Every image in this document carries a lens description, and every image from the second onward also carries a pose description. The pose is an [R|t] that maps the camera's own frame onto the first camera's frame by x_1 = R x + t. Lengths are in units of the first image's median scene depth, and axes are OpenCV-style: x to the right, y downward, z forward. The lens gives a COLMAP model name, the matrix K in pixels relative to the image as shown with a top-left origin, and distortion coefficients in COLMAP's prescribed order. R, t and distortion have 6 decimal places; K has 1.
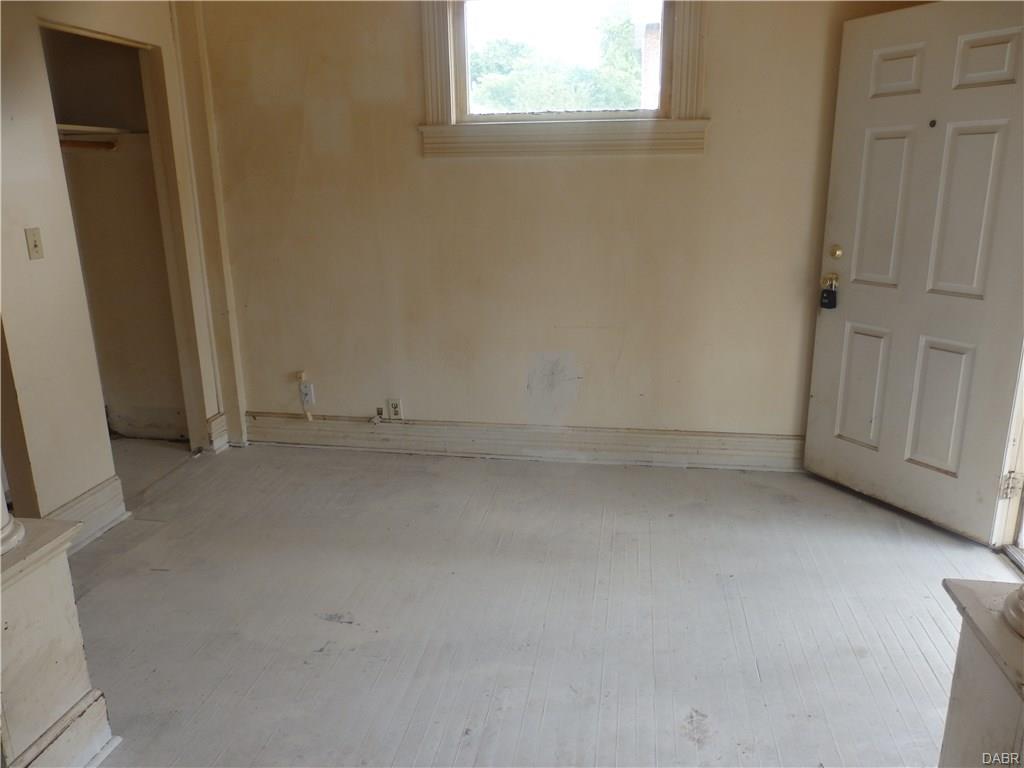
lens RADIAL K [[757.4, 0, 504.3], [0, 757.4, 377.0], [0, 0, 1]] dist [0.003569, 0.013050]
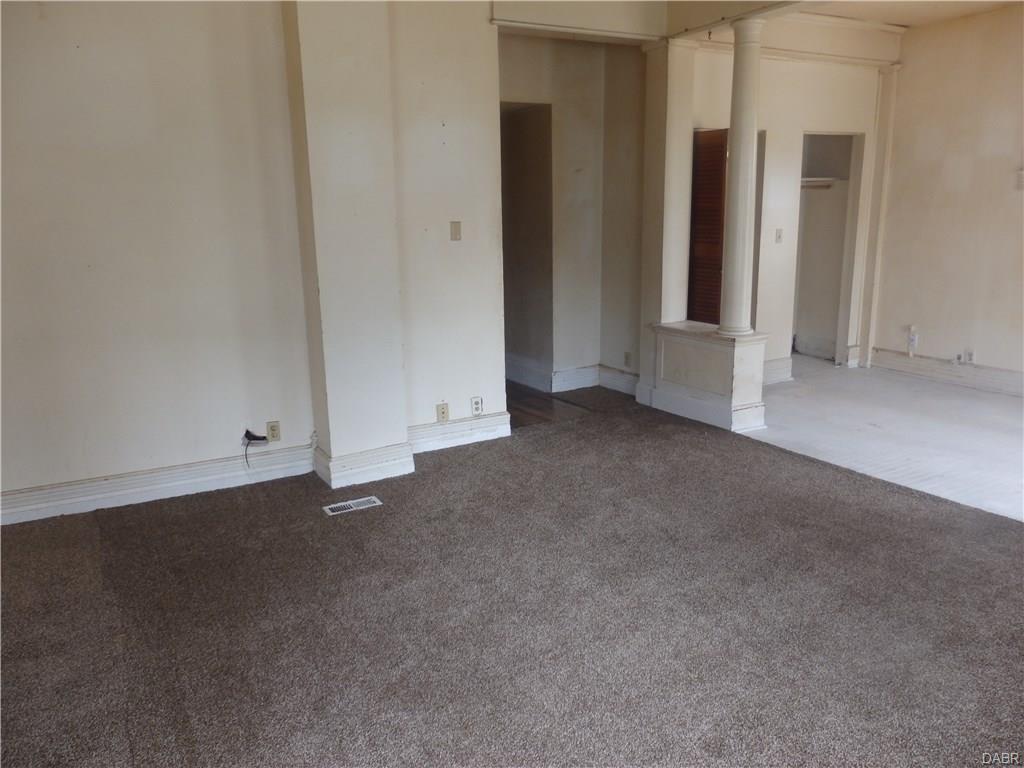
lens RADIAL K [[757.4, 0, 513.1], [0, 757.4, 376.6], [0, 0, 1]] dist [0.003569, 0.013050]
pose [[0.634663, 0.171634, -0.753488, 0.416446], [-0.193222, 0.979299, 0.060319, 0.162605], [0.748243, 0.107308, 0.654689, -0.651749]]
